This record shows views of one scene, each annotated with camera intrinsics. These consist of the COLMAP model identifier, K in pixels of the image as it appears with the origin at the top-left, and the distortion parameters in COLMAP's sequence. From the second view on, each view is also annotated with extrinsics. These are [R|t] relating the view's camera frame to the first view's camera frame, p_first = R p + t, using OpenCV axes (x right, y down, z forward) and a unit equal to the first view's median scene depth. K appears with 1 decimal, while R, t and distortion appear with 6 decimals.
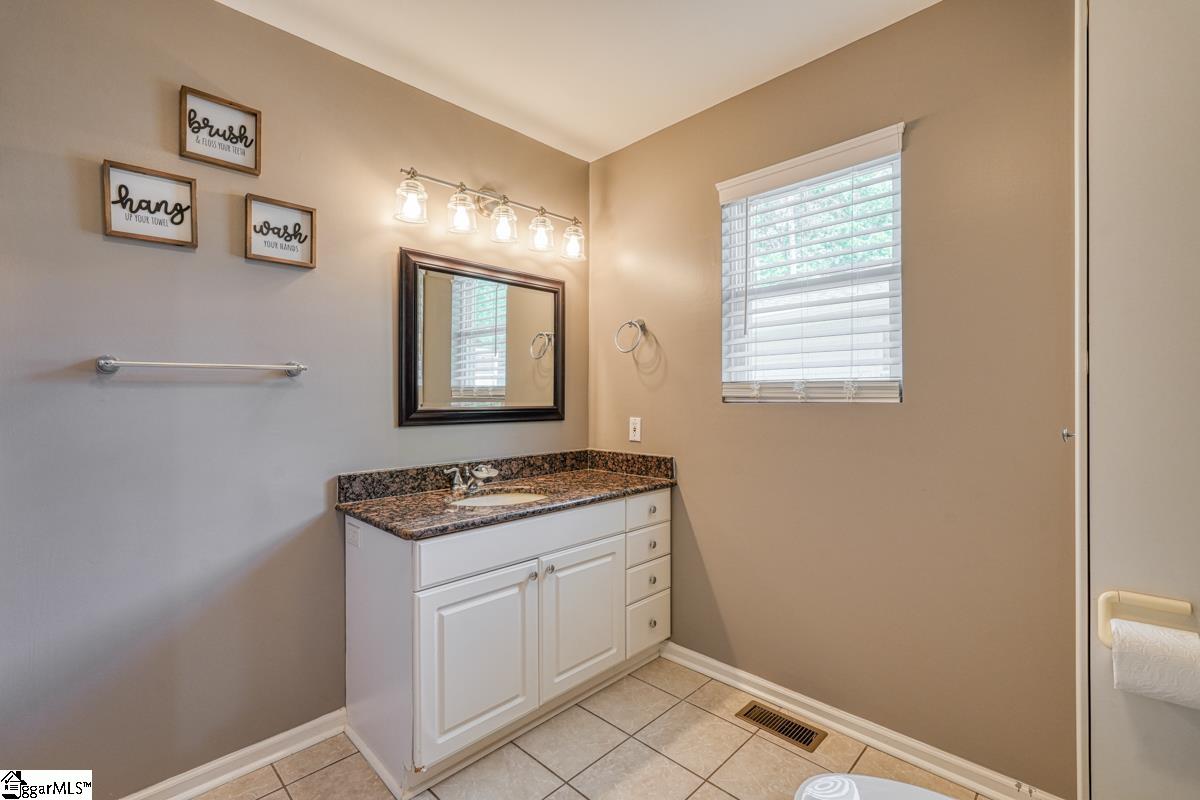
lens RADIAL K [[525.5, 0, 601.7], [0, 525.5, 394.4], [0, 0, 1]] dist [-0.006153, 0.000323]
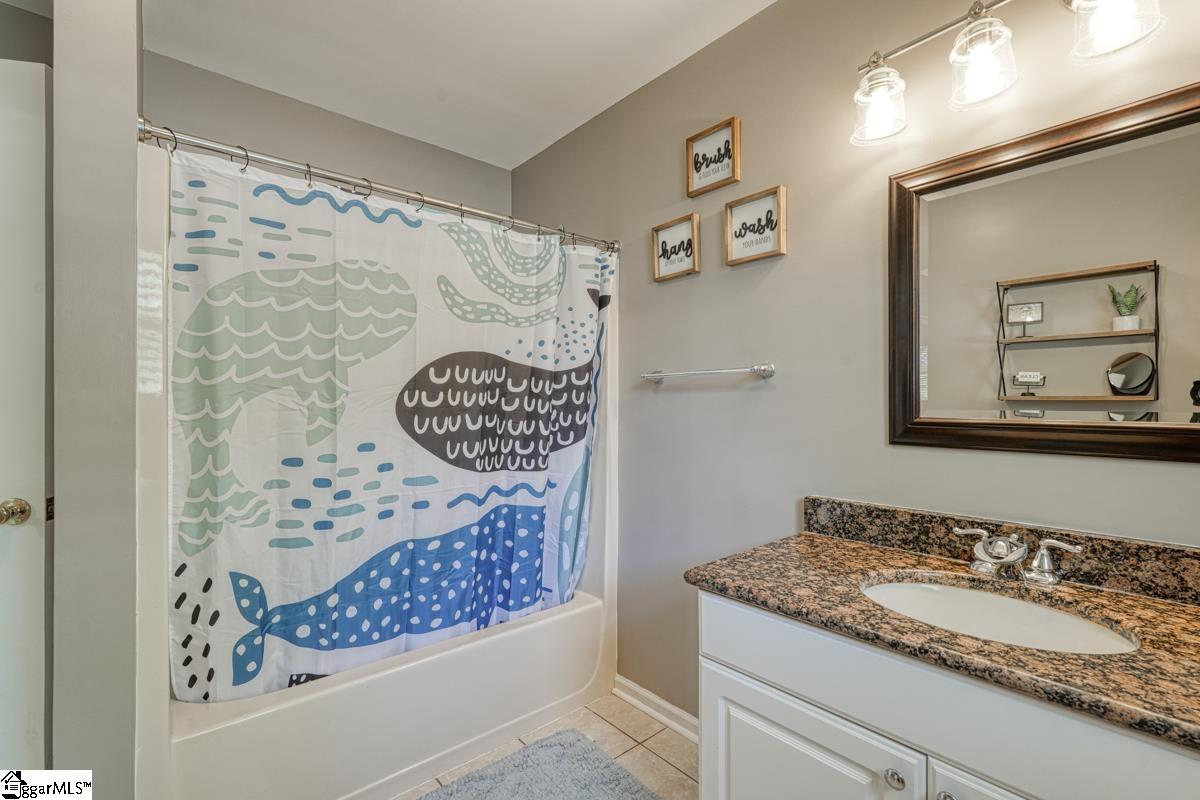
lens RADIAL K [[526.9, 0, 599.7], [0, 526.9, 403.6], [0, 0, 1]] dist [-0.002405, -0.000044]
pose [[-0.072283, 0.000902, -0.997384, 0.356287], [0.002978, 0.999995, 0.000689, 0.008909], [0.997380, -0.002920, -0.072285, 0.771629]]
